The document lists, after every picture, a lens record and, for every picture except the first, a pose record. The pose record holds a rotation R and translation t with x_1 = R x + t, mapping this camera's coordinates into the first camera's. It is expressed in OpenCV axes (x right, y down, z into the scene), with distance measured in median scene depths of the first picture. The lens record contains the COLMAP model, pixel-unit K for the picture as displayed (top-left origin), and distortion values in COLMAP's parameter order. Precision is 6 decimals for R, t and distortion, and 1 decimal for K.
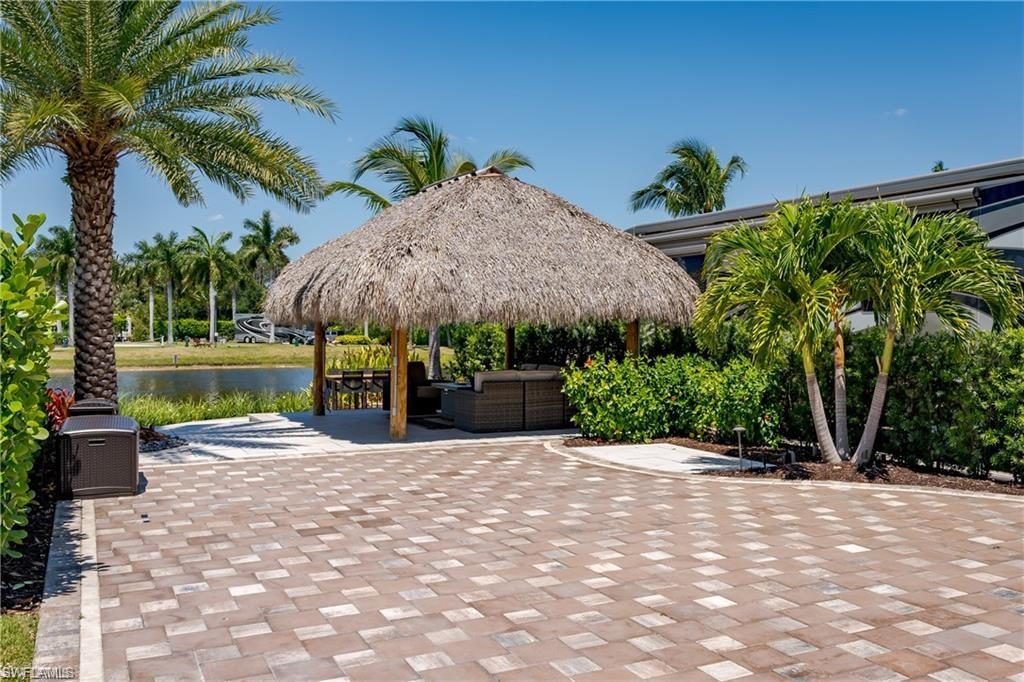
lens RADIAL K [[909.2, 0, 586.3], [0, 909.2, 334.2], [0, 0, 1]] dist [0.008532, -0.023311]
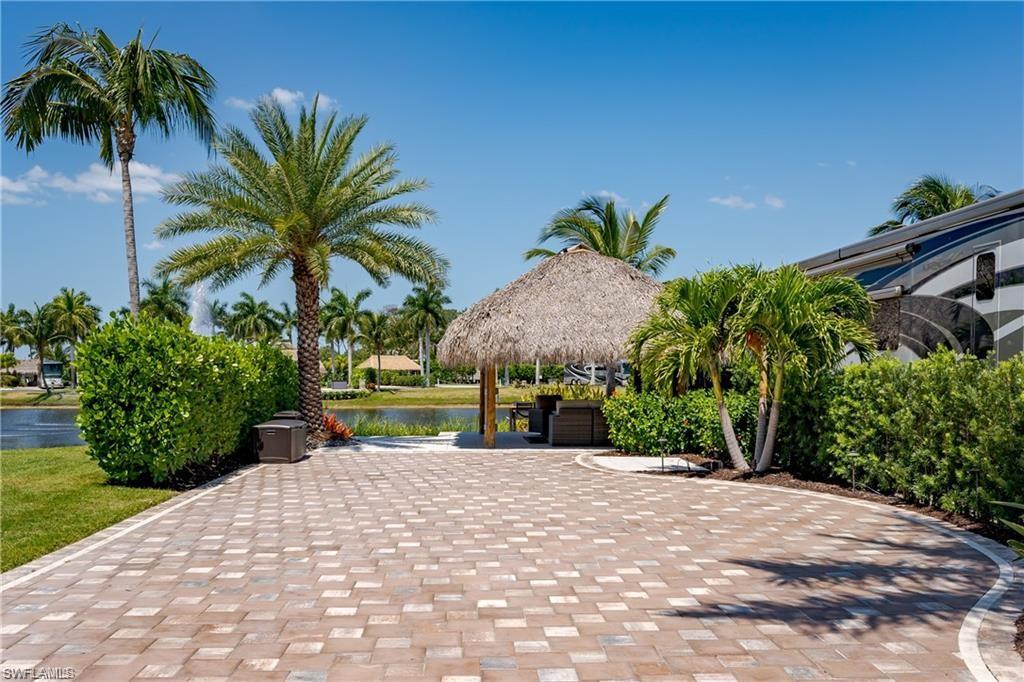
lens RADIAL K [[923.8, 0, 466.7], [0, 923.8, 402.1], [0, 0, 1]] dist [0.001003, -0.013536]
pose [[0.877214, 0.011424, -0.479963, 0.452558], [0.001461, 0.999649, 0.026464, 0.007794], [0.480097, -0.023916, 0.876889, -0.277993]]
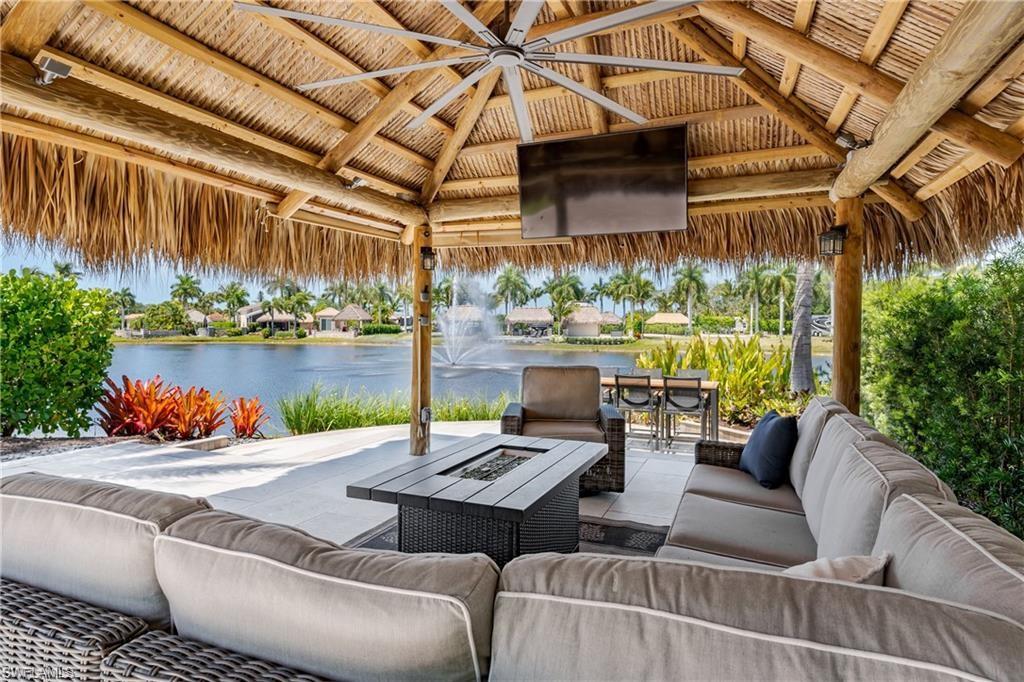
lens RADIAL K [[559.7, 0, 511.6], [0, 559.7, 336.0], [0, 0, 1]] dist [0.001556, 0.000216]
pose [[0.627844, 0.016905, -0.778156, -0.012241], [-0.009291, 0.999856, 0.014225, 0.016417], [0.778284, -0.001701, 0.627910, 1.106919]]
